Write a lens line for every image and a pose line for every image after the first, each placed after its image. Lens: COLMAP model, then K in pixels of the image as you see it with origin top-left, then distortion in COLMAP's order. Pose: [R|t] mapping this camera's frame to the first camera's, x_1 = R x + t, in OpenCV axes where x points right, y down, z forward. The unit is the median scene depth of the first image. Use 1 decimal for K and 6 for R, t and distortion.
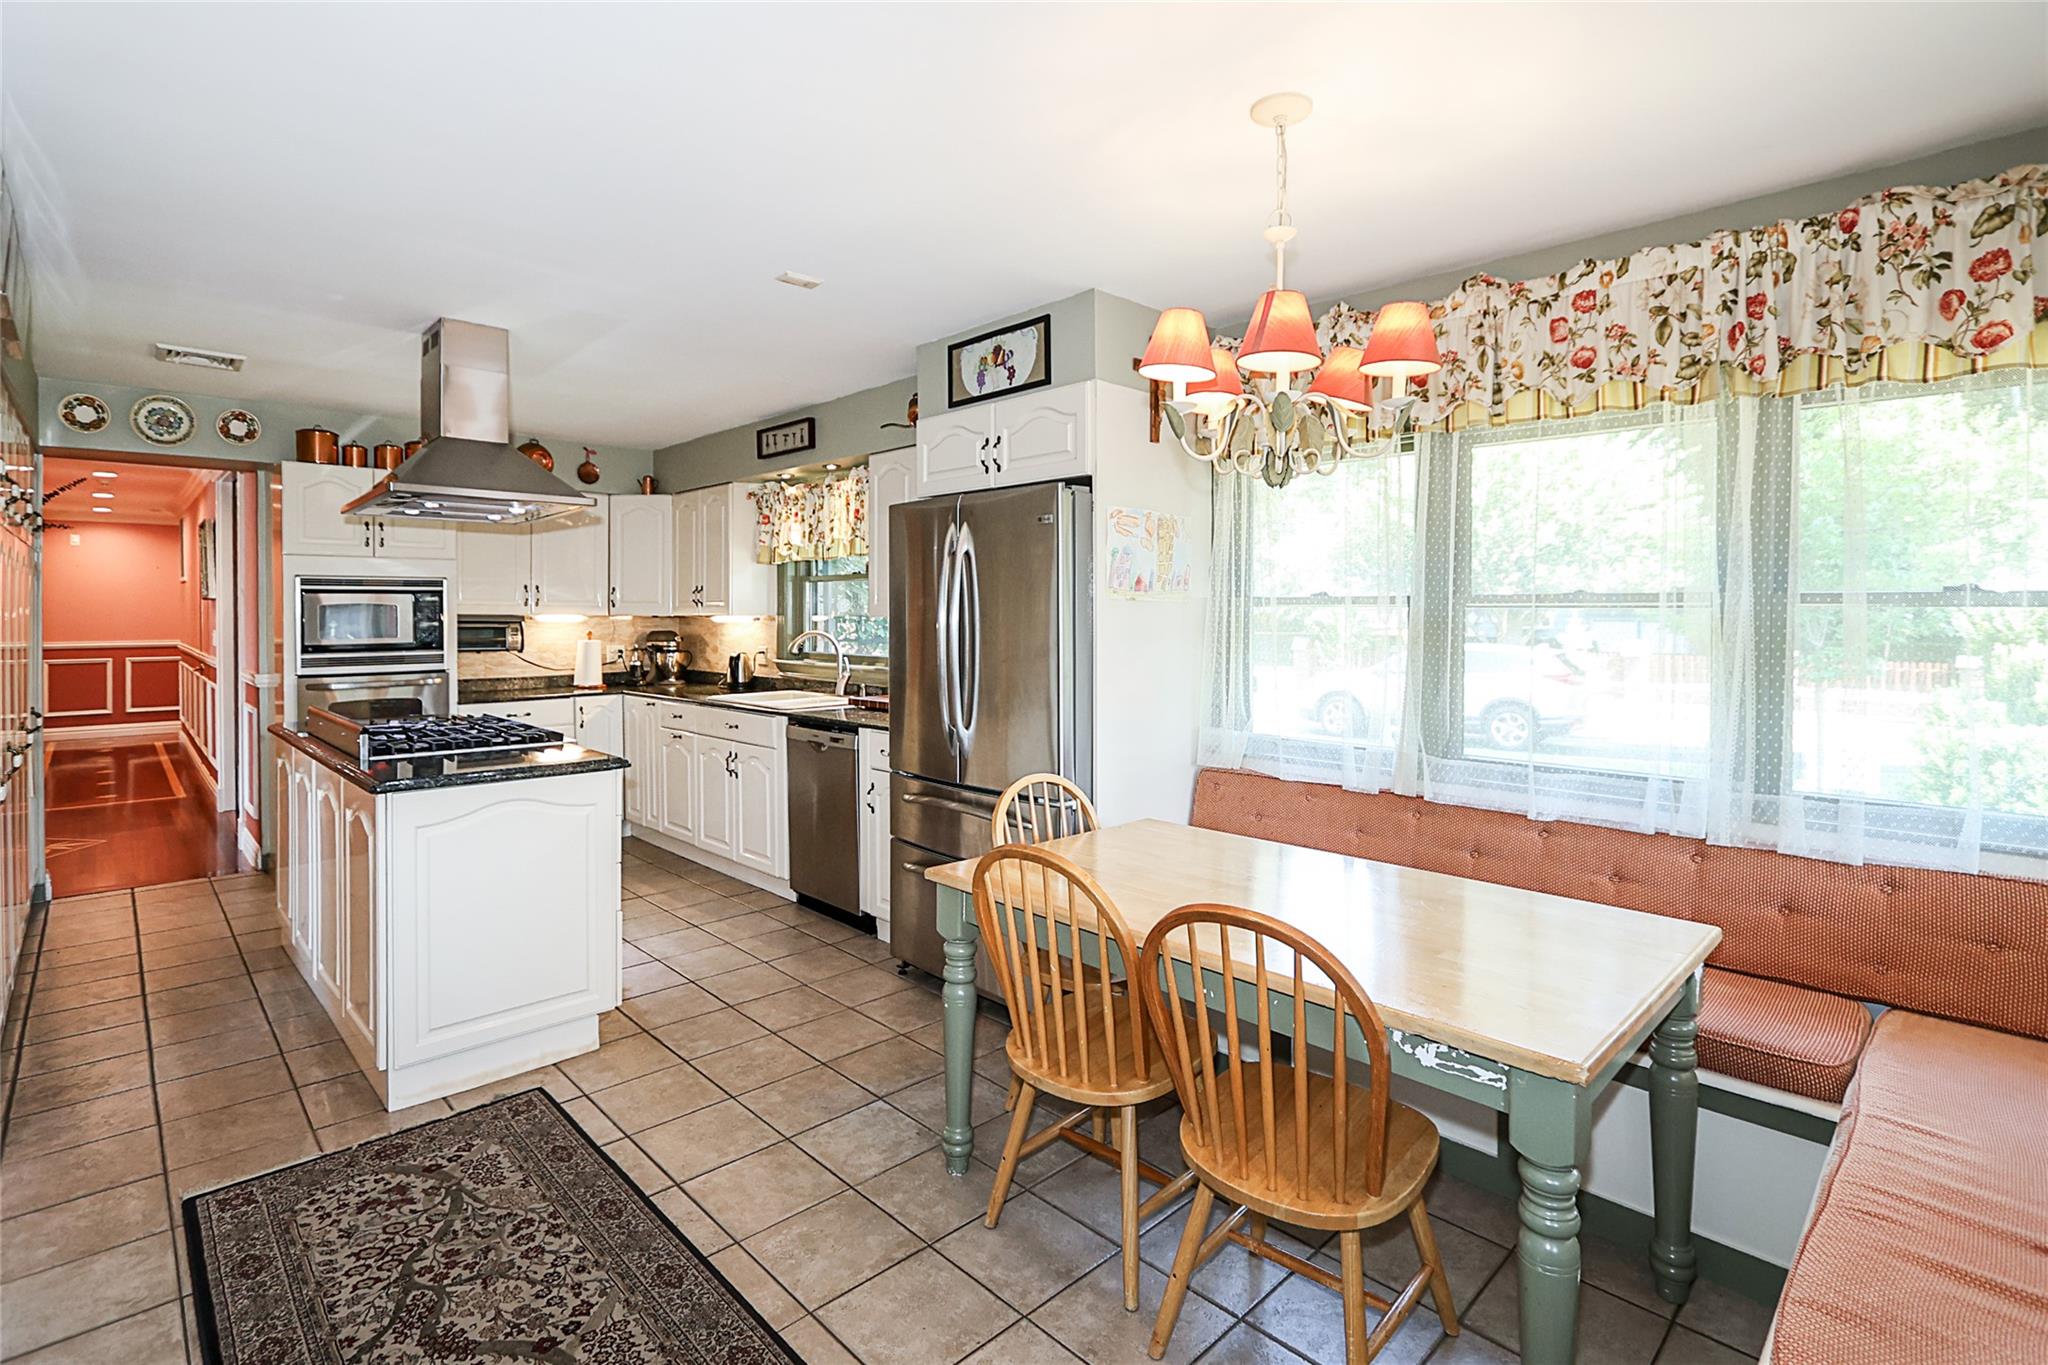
lens RADIAL K [[980.7, 0, 1014.5], [0, 980.7, 623.3], [0, 0, 1]] dist [-0.017403, 0.000194]
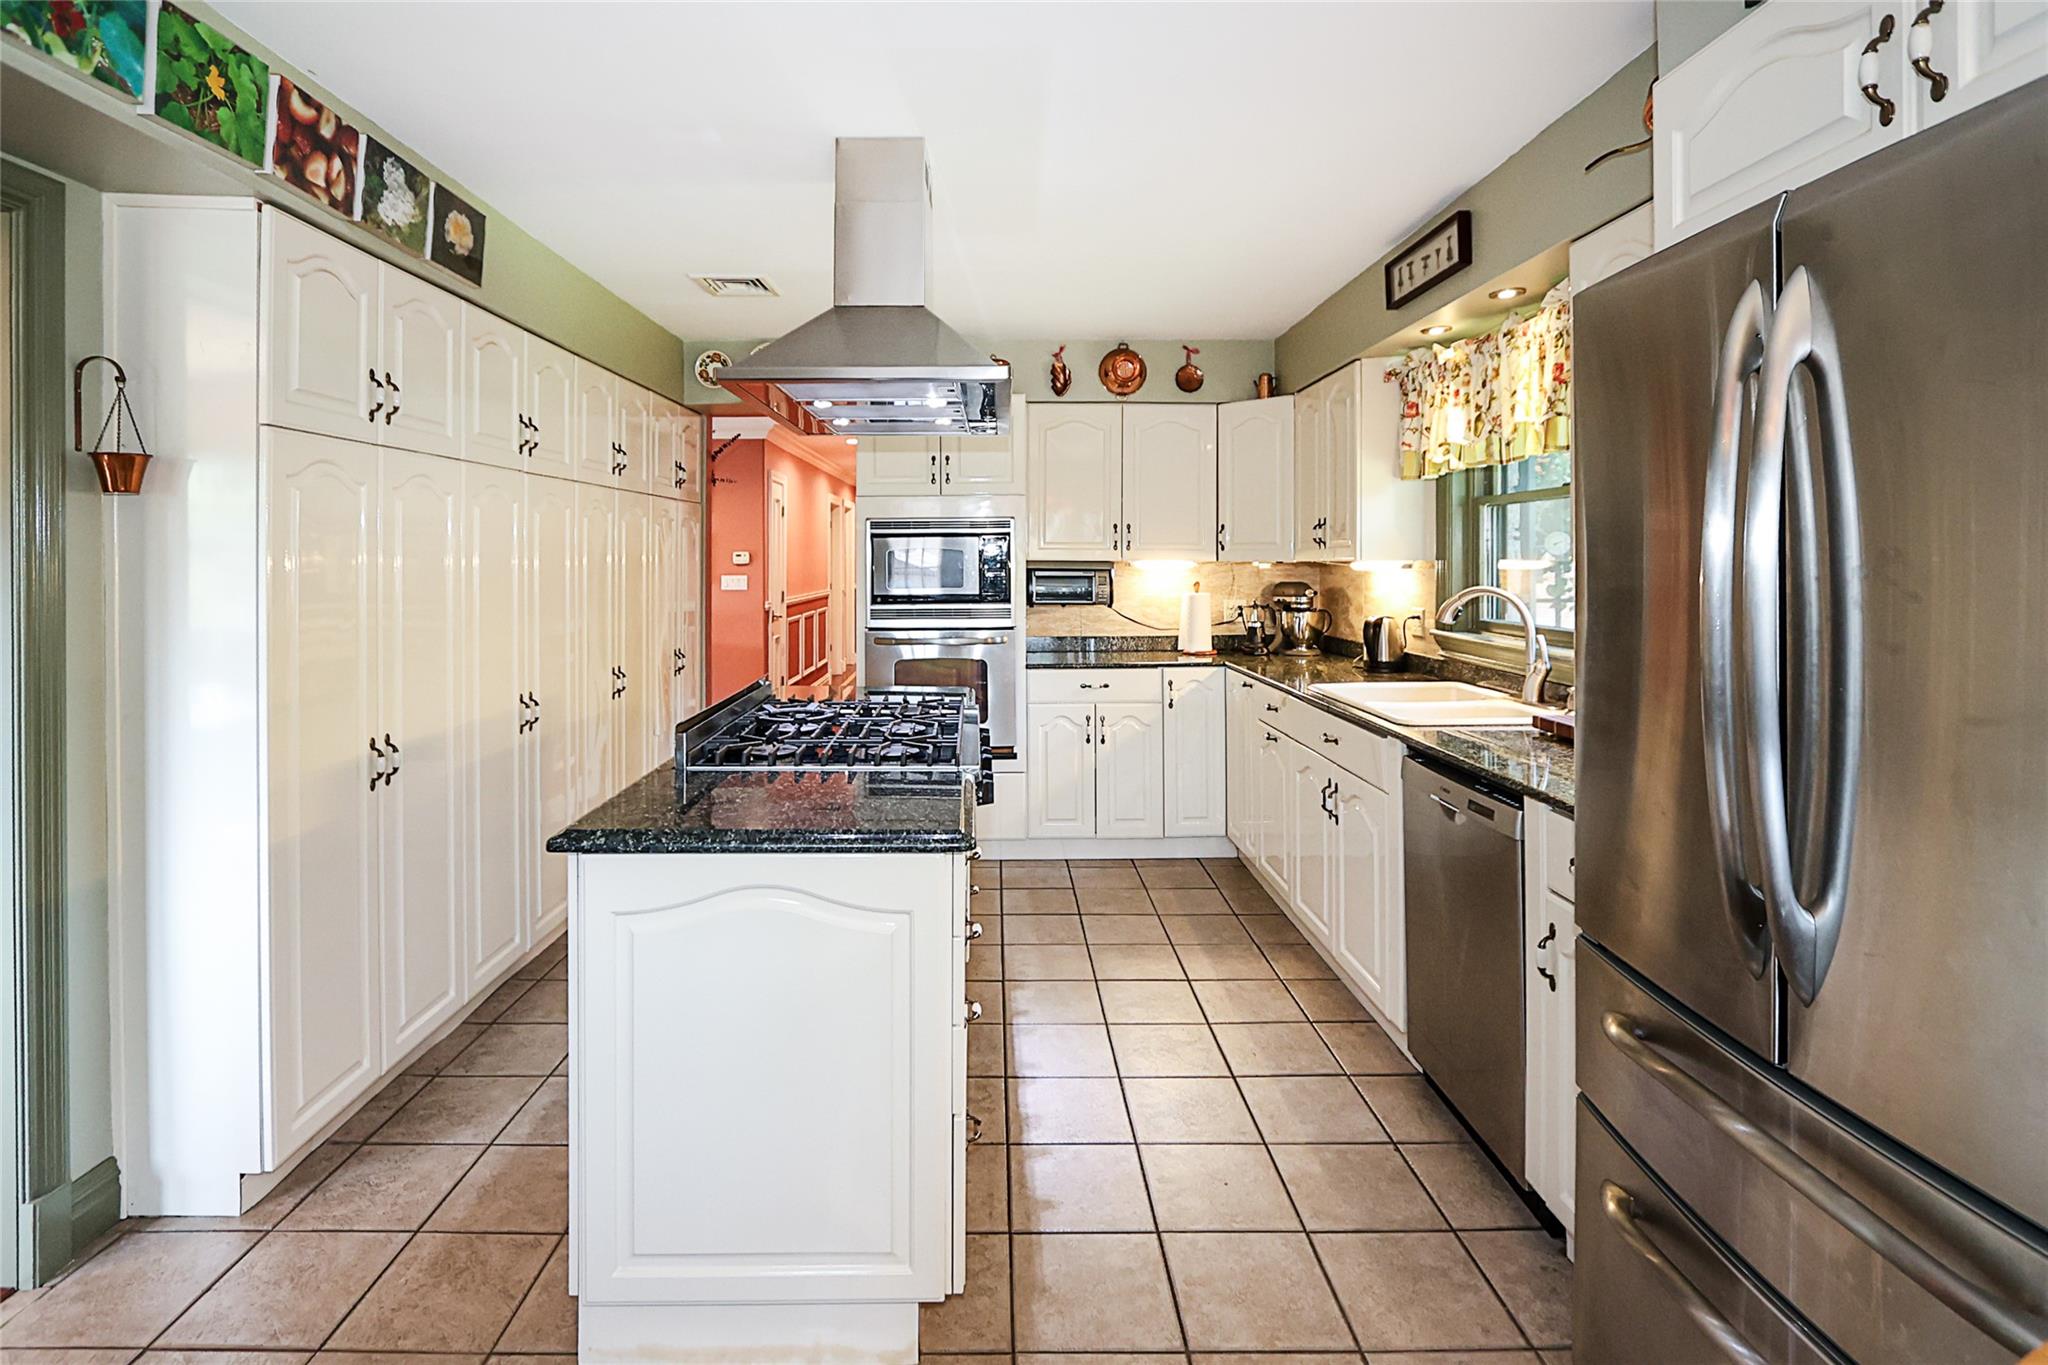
lens RADIAL K [[999.6, 0, 965.1], [0, 999.6, 559.9], [0, 0, 1]] dist [-0.011828, 0.000318]
pose [[0.717851, -0.004195, -0.696184, -0.013255], [-0.002172, 0.999963, -0.008265, -0.002663], [0.696194, 0.007445, 0.717816, 0.359785]]
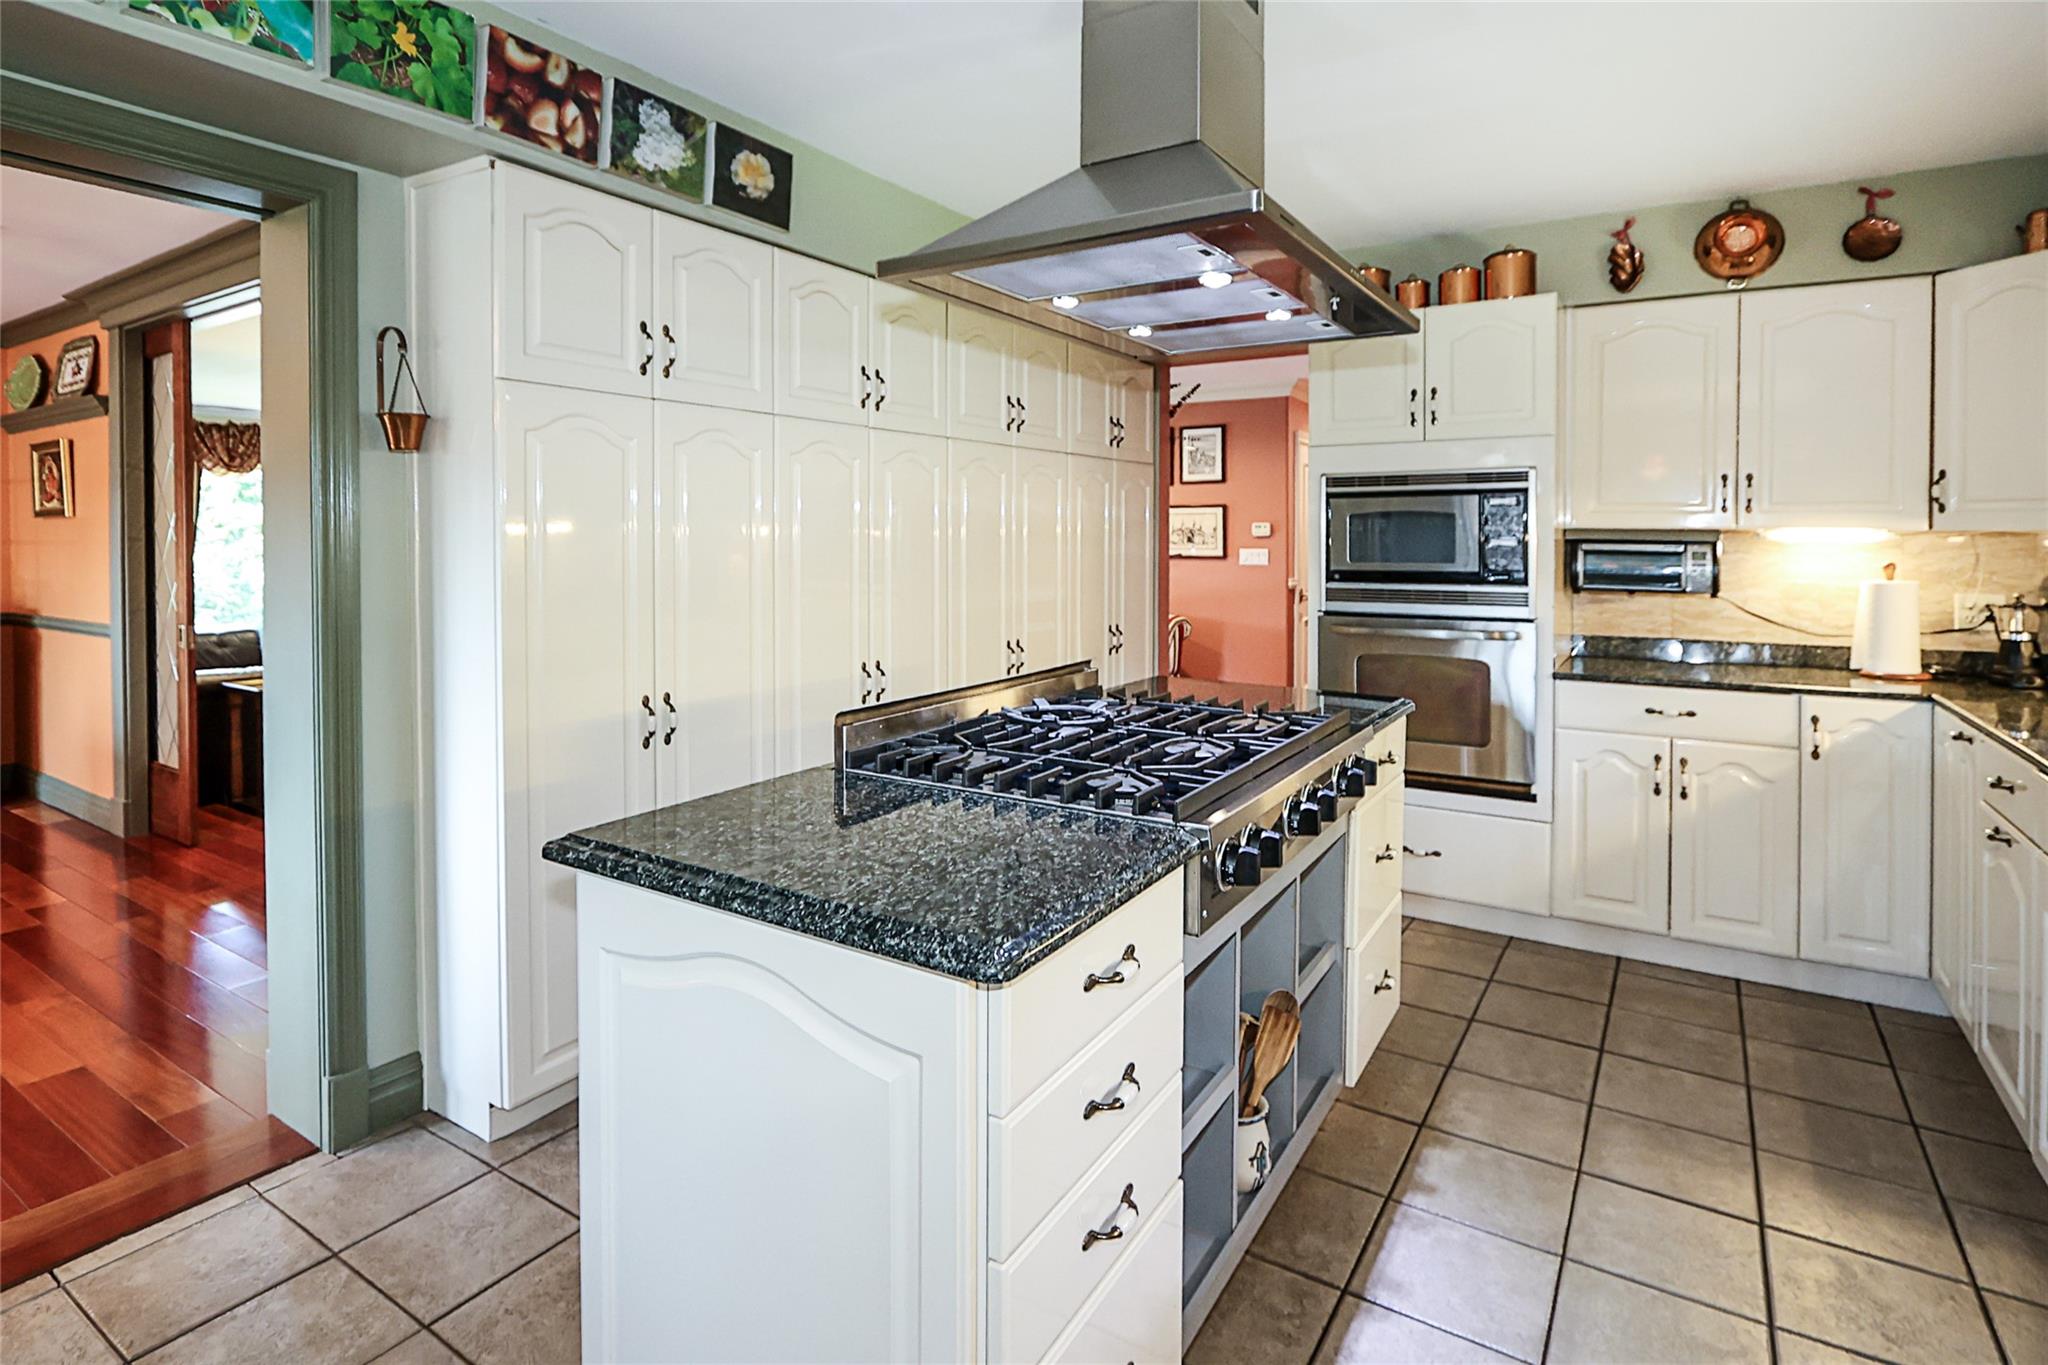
lens RADIAL K [[998.2, 0, 996.9], [0, 998.2, 546.0], [0, 0, 1]] dist [-0.007040, 0.000608]
pose [[0.211578, 0.005977, -0.977343, -0.049789], [-0.011973, 0.999922, 0.003523, 0.004260], [0.977288, 0.010957, 0.211633, 0.550314]]
